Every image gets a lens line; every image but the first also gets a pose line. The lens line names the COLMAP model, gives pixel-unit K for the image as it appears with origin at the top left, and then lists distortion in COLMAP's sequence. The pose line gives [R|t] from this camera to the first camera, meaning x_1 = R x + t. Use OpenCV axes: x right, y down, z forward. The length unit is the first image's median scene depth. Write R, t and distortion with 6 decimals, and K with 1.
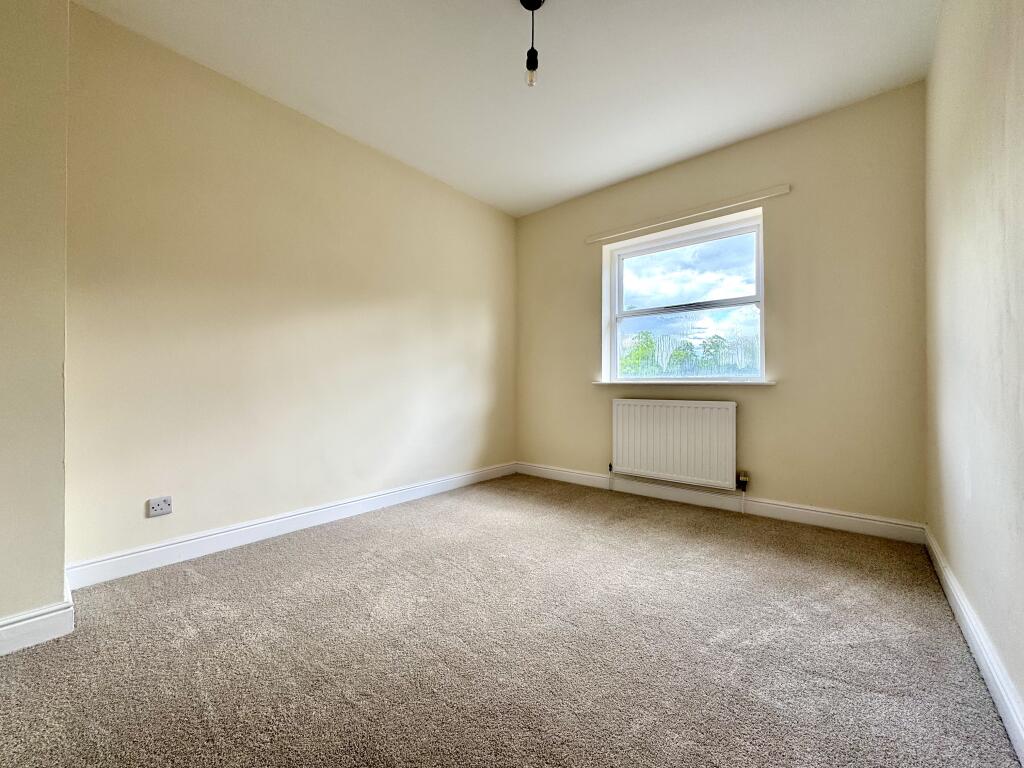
lens RADIAL K [[407.6, 0, 512.0], [0, 407.6, 384.0], [0, 0, 1]] dist [-0.002473, -0.000054]
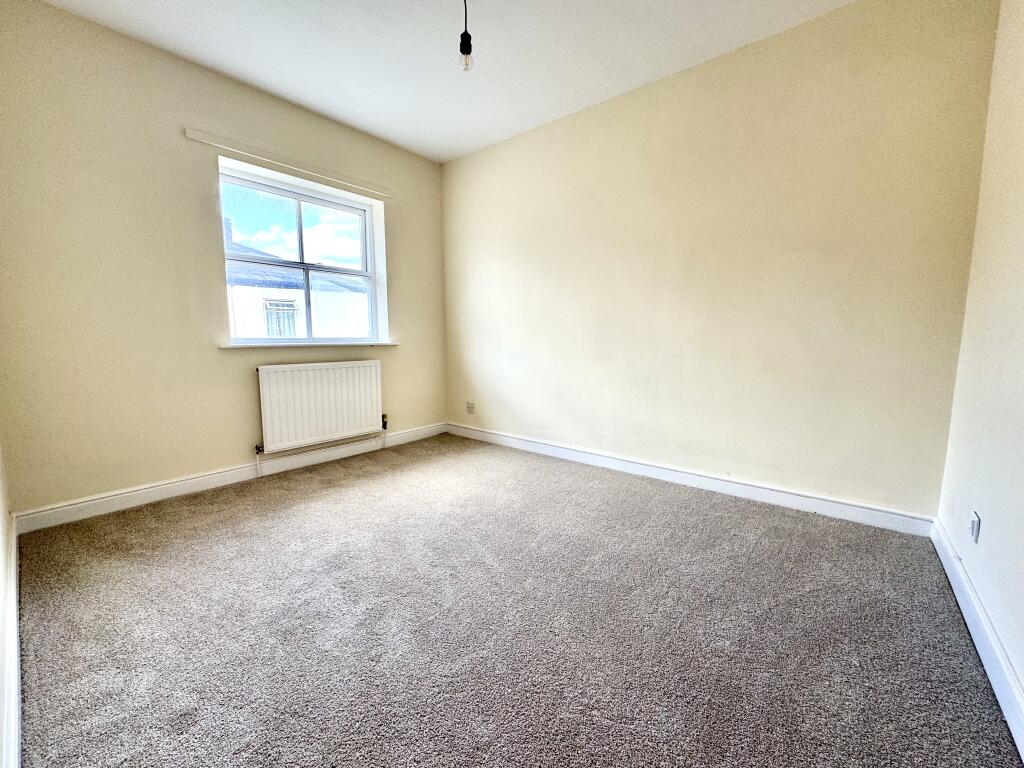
lens RADIAL K [[407.6, 0, 512.0], [0, 407.6, 384.0], [0, 0, 1]] dist [-0.002473, -0.000054]
pose [[0.000144, -0.100197, 0.994968, -0.675067], [0.018174, 0.994804, 0.100178, 0.002466], [-0.999835, 0.018068, 0.001964, 0.602486]]
